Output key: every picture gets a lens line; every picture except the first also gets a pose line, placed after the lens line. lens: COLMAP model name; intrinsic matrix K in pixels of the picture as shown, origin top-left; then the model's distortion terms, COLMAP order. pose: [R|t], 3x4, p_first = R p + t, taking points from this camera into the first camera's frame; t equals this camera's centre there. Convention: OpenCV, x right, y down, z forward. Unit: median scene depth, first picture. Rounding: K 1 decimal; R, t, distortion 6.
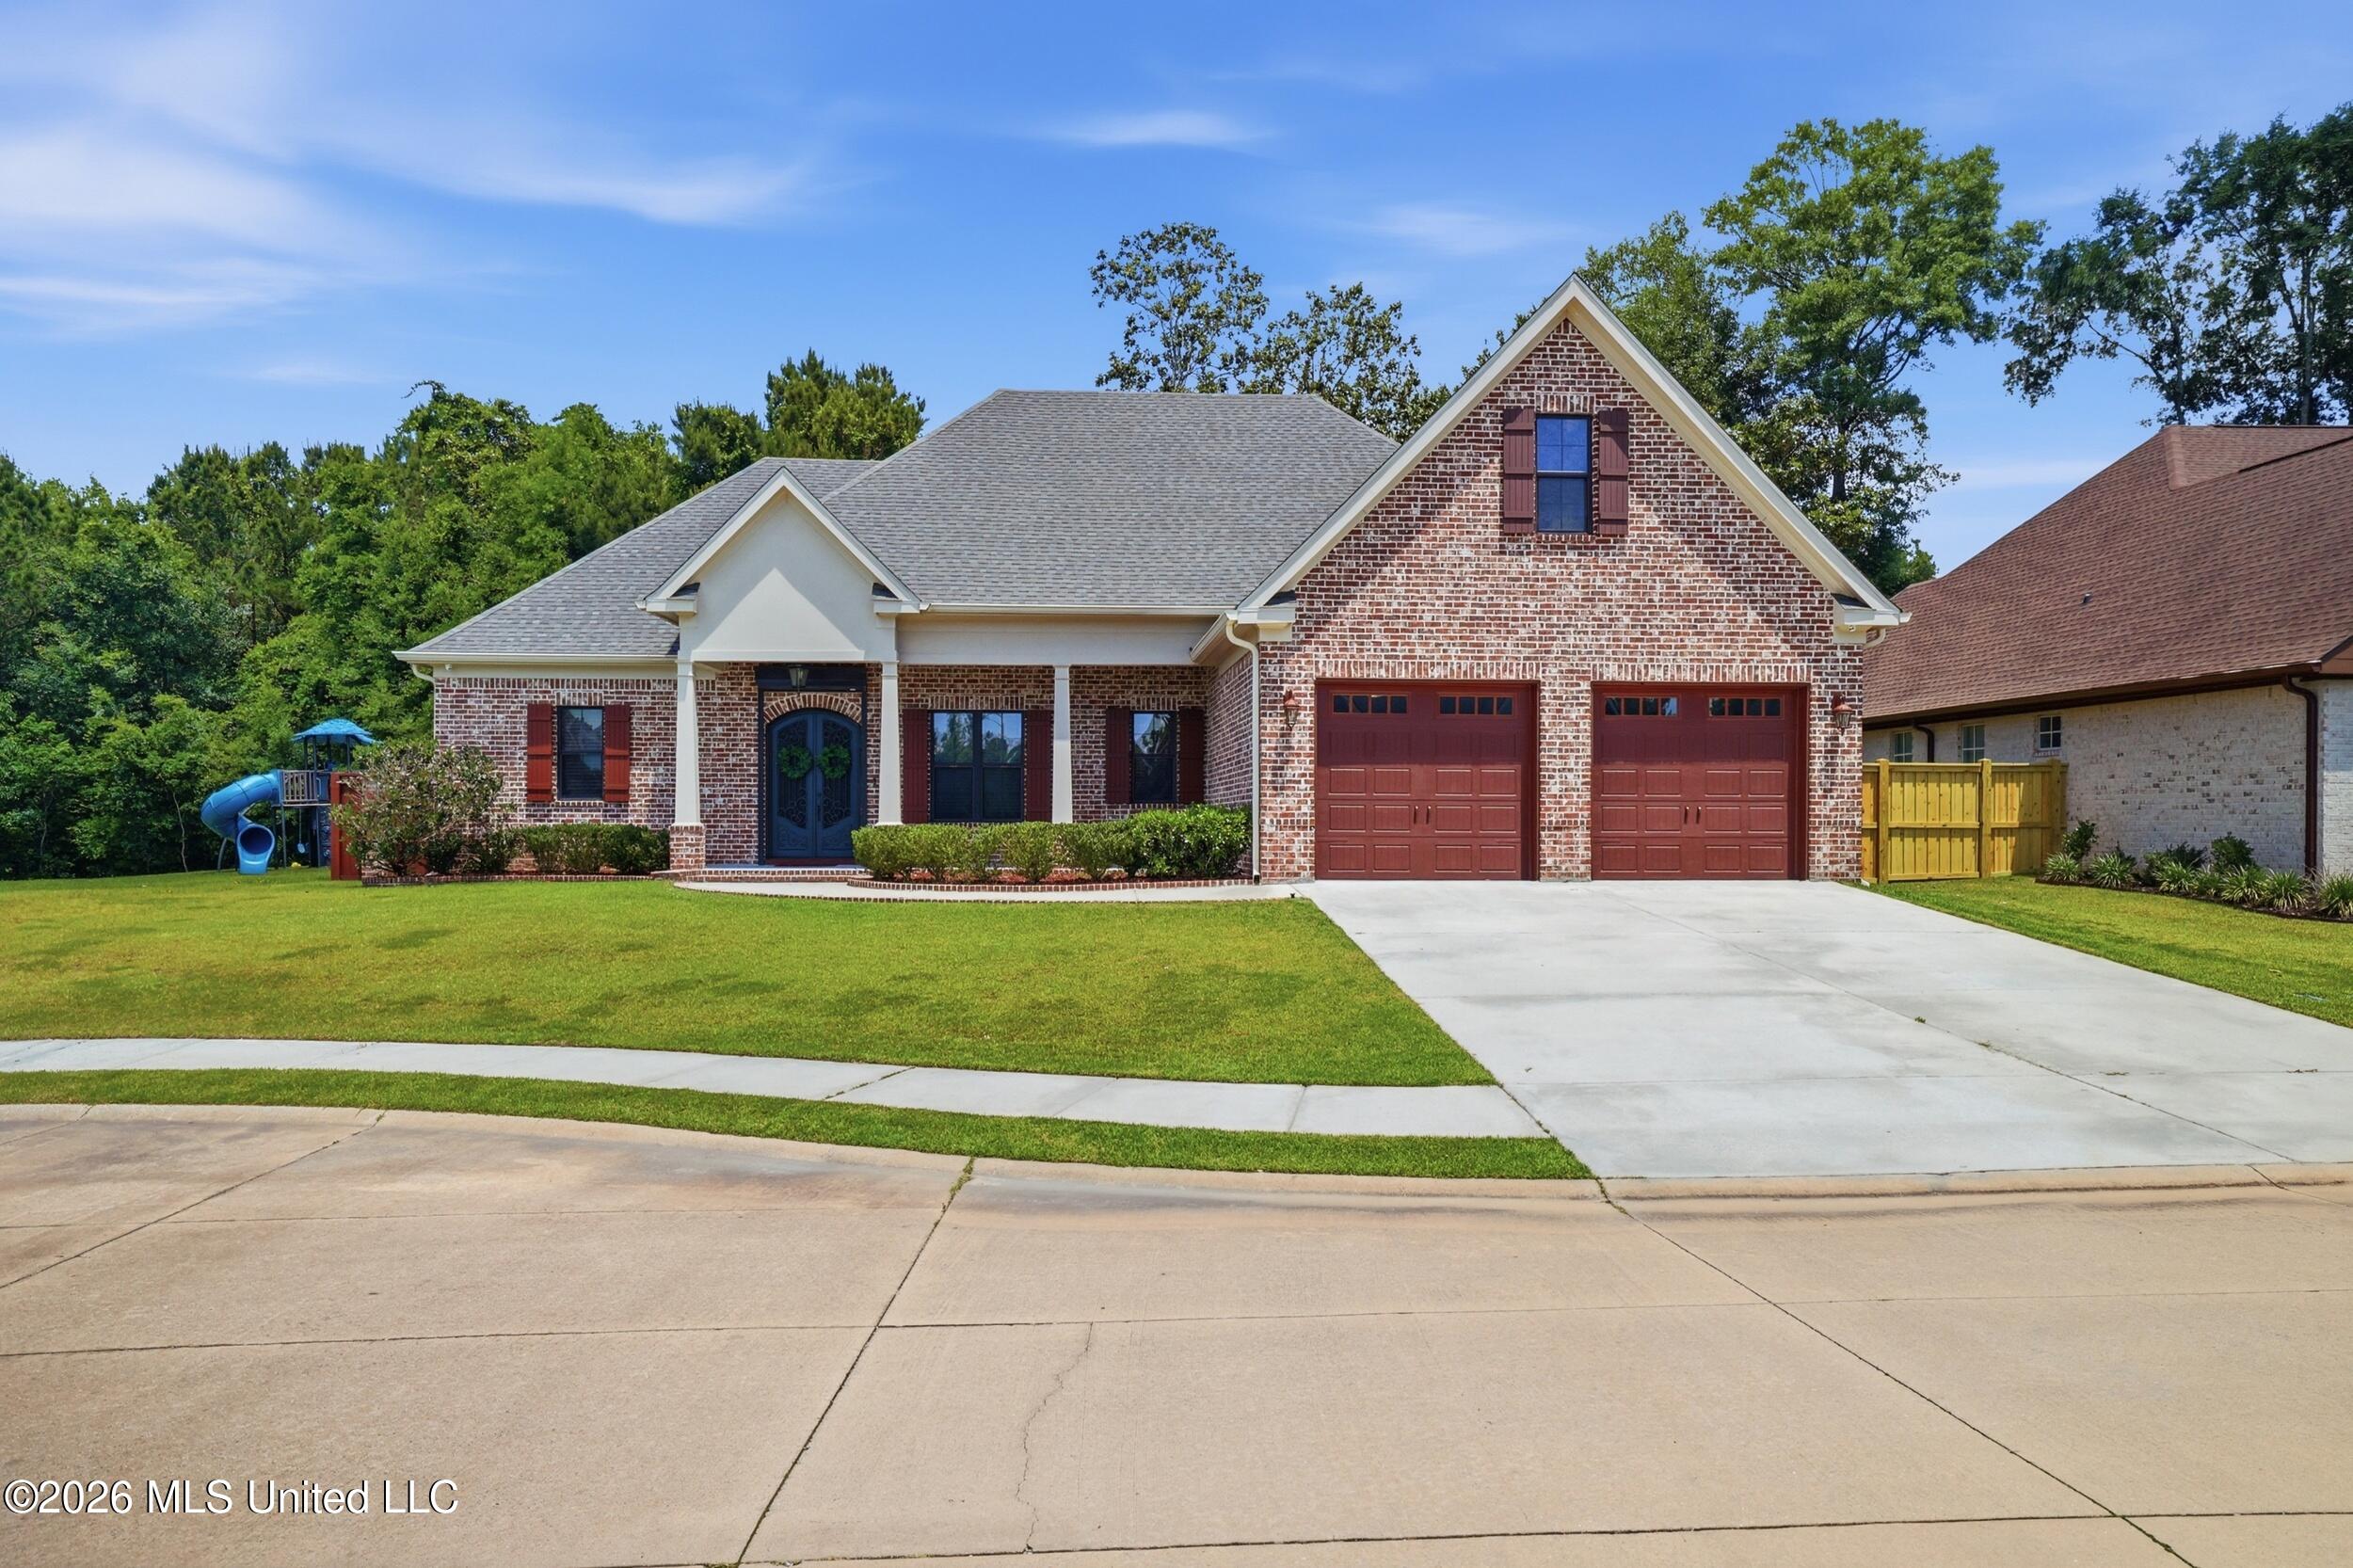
lens RADIAL K [[1637.6, 0, 1165.8], [0, 1637.6, 835.9], [0, 0, 1]] dist [0.000496, 0.006377]
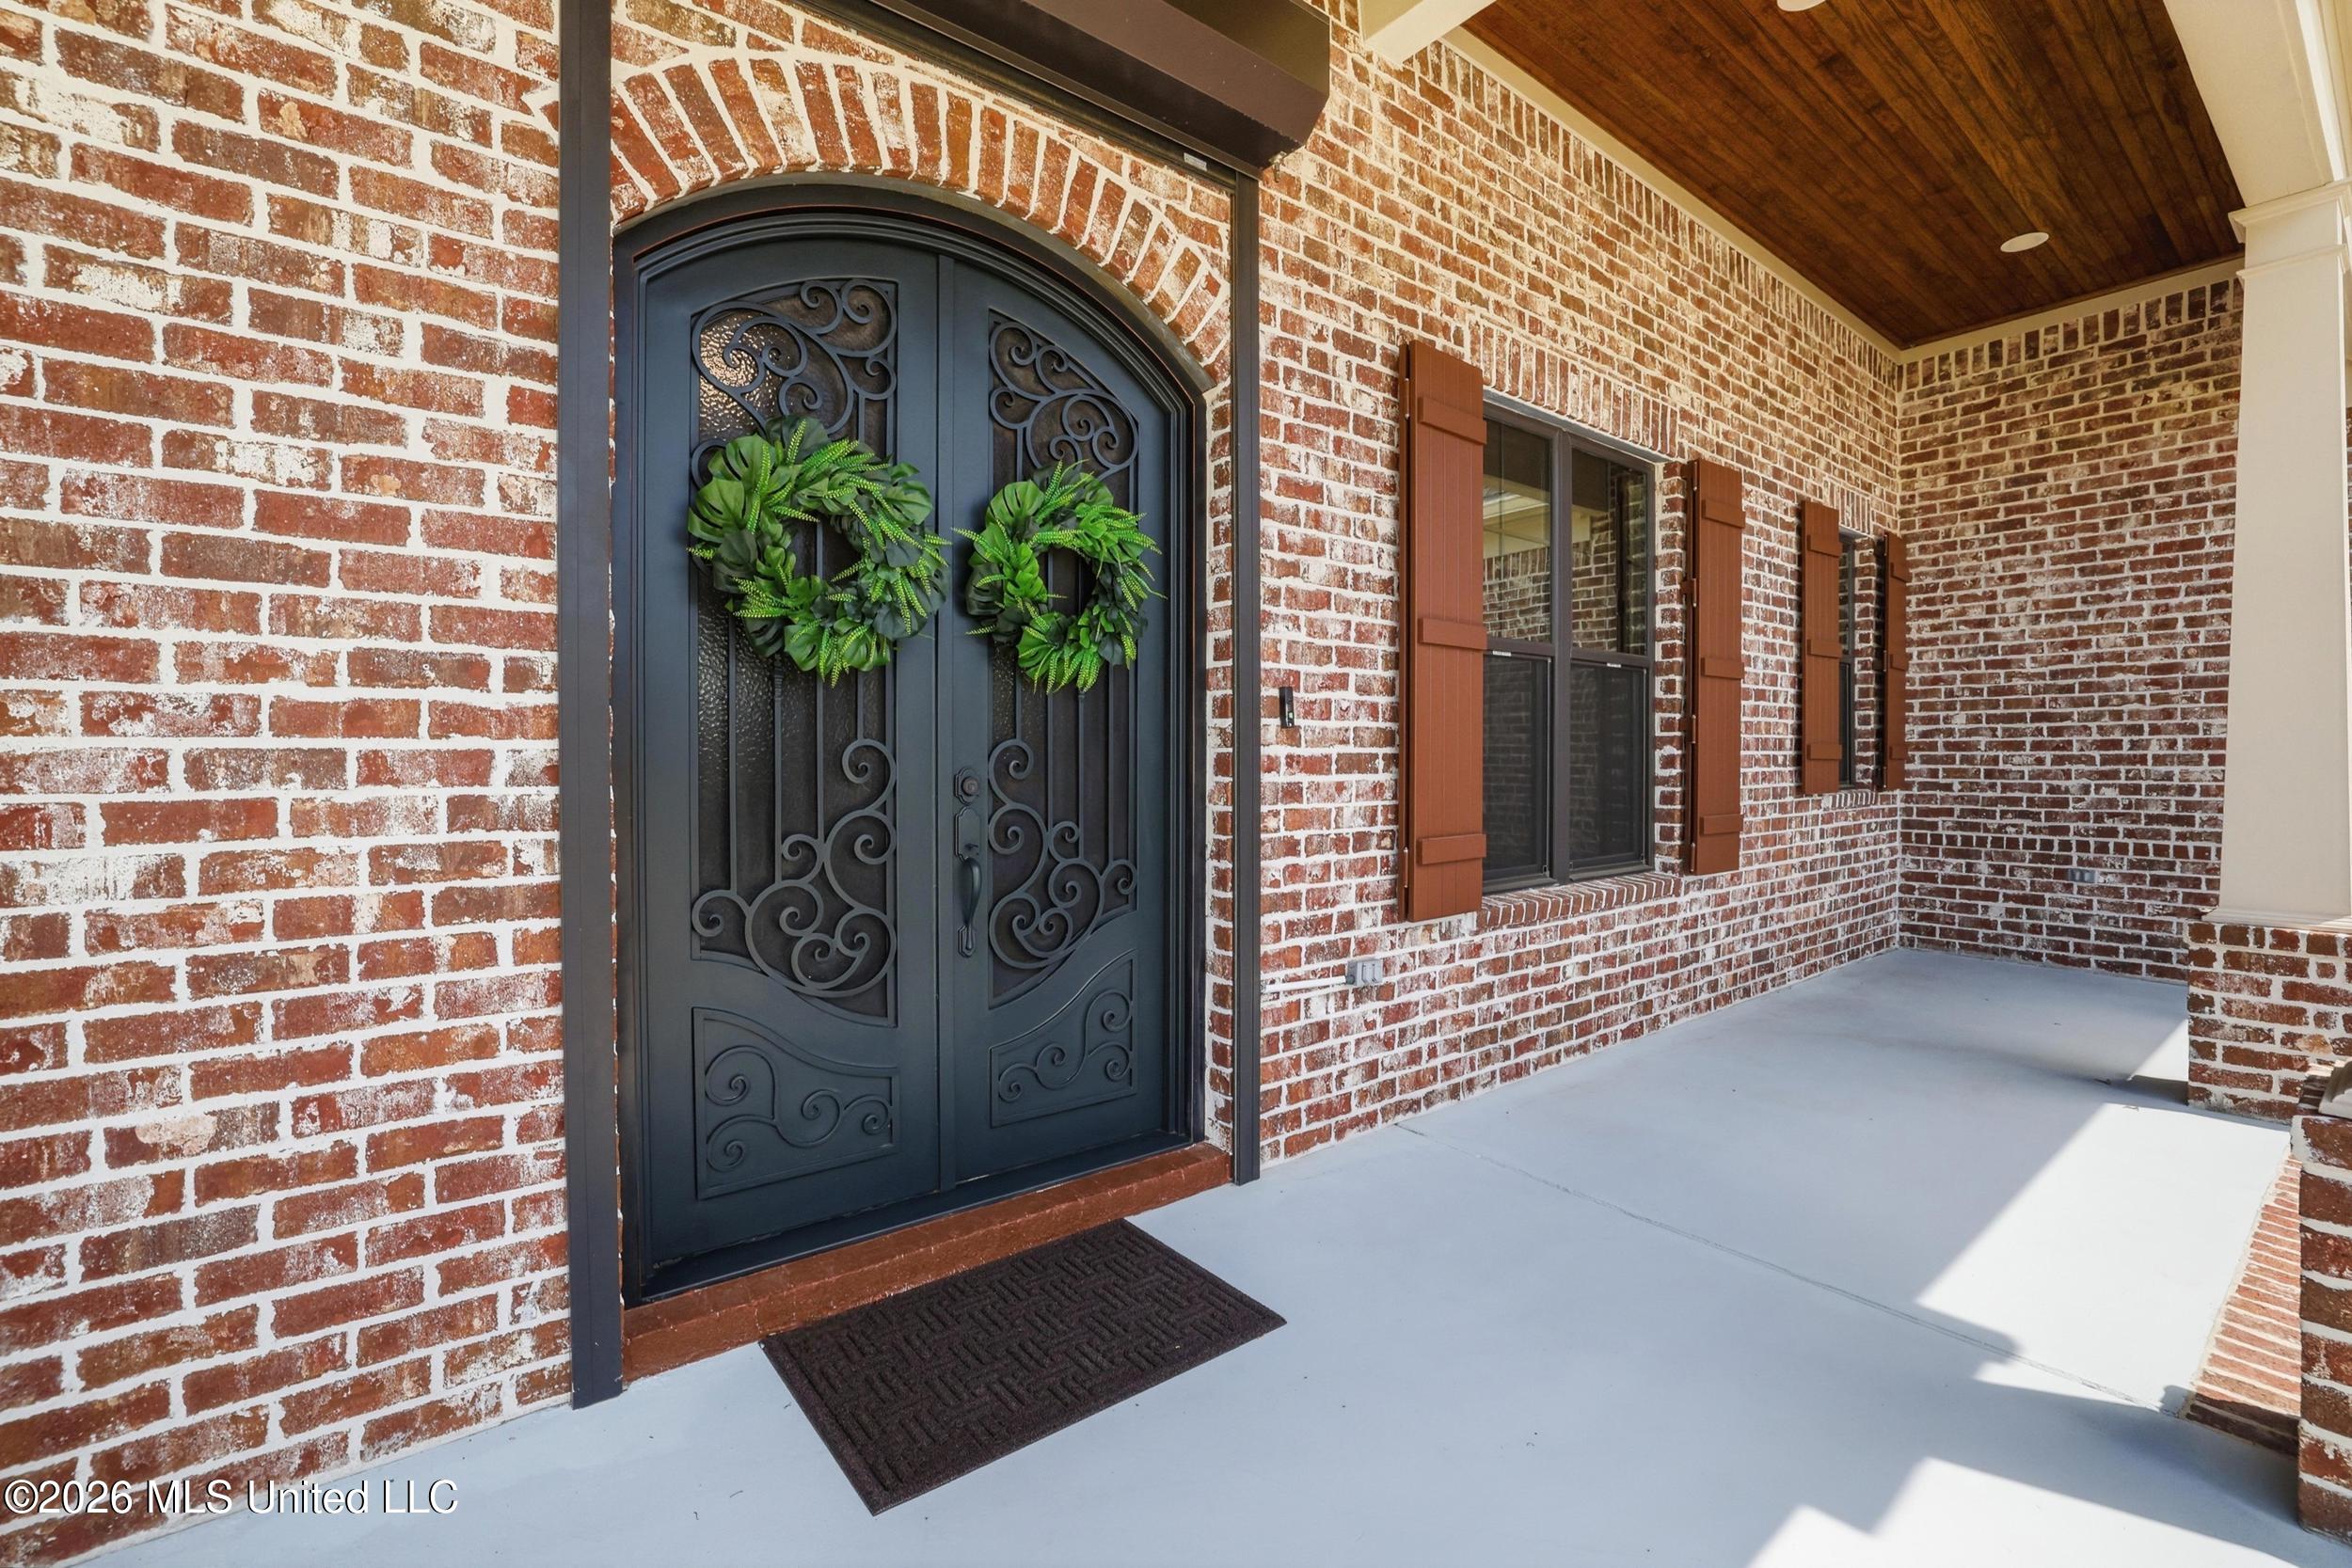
lens RADIAL K [[1019.9, 0, 1171.4], [0, 1019.9, 773.5], [0, 0, 1]] dist [-0.034905, 0.011132]
pose [[0.829147, -0.011674, 0.558909, -0.280176], [0.007909, 0.999927, 0.009152, -0.030301], [-0.558975, -0.003168, 0.829178, 1.016736]]
